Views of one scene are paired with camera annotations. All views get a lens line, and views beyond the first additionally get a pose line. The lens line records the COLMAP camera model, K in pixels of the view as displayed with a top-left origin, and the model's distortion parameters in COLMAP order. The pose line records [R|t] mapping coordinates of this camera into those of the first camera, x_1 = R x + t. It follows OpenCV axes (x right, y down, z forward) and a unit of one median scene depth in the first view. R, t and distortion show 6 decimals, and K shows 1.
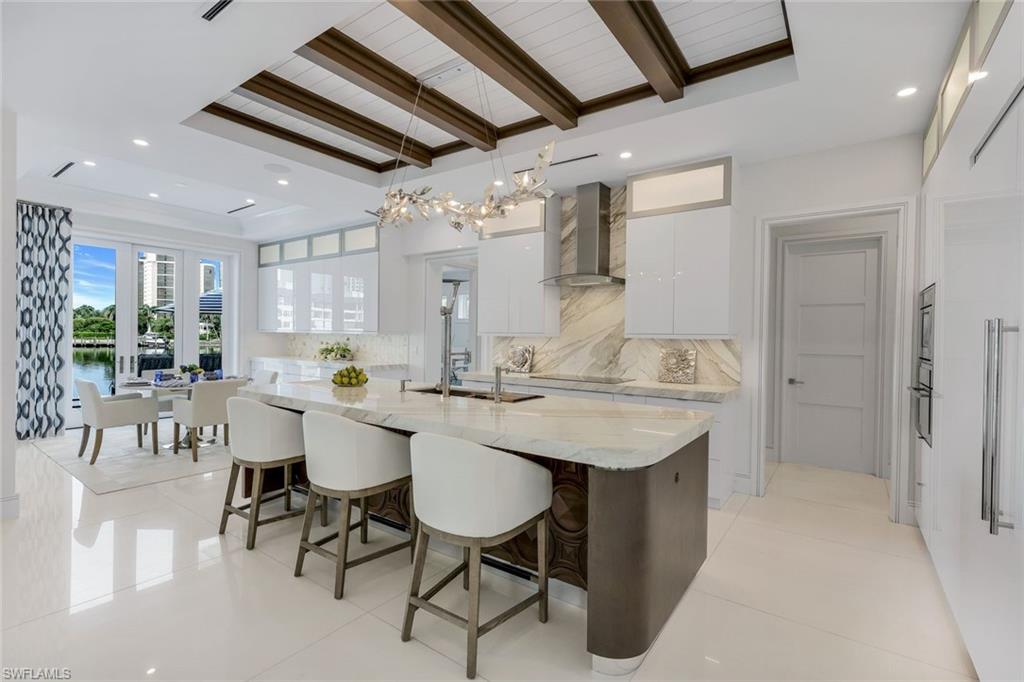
lens RADIAL K [[427.3, 0, 512.0], [0, 427.3, 341.0], [0, 0, 1]] dist [-0.000391, -0.000029]
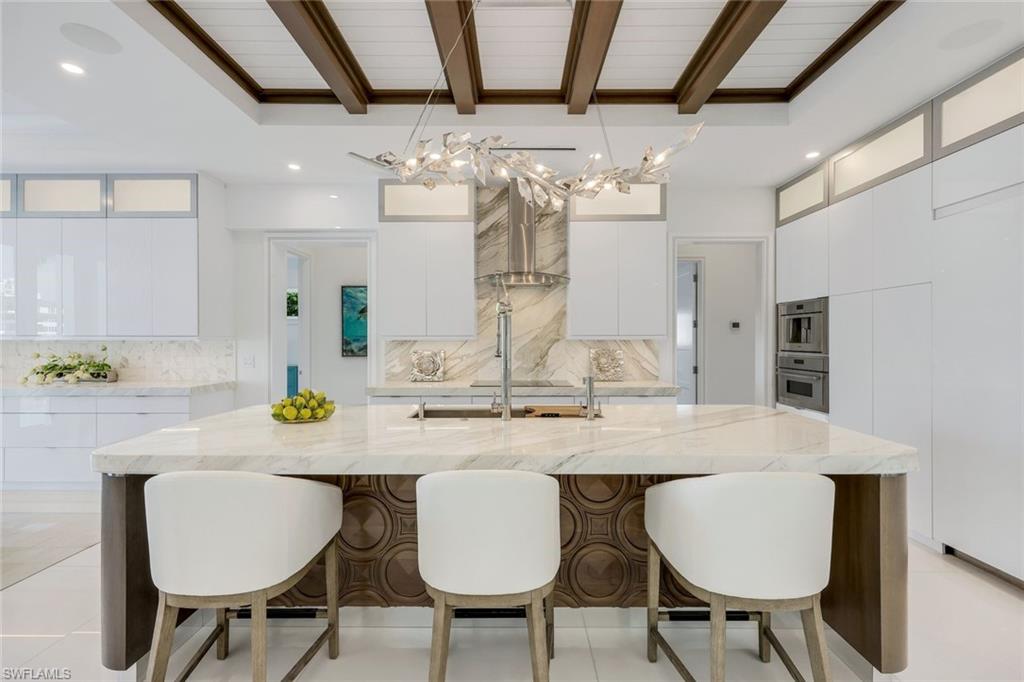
lens RADIAL K [[422.2, 0, 512.0], [0, 422.2, 341.0], [0, 0, 1]] dist [0.001794, -0.000102]
pose [[0.840401, -0.018357, 0.541654, -0.320966], [0.020012, 0.999796, 0.002833, -0.008061], [-0.541596, 0.008459, 0.840597, 0.204316]]
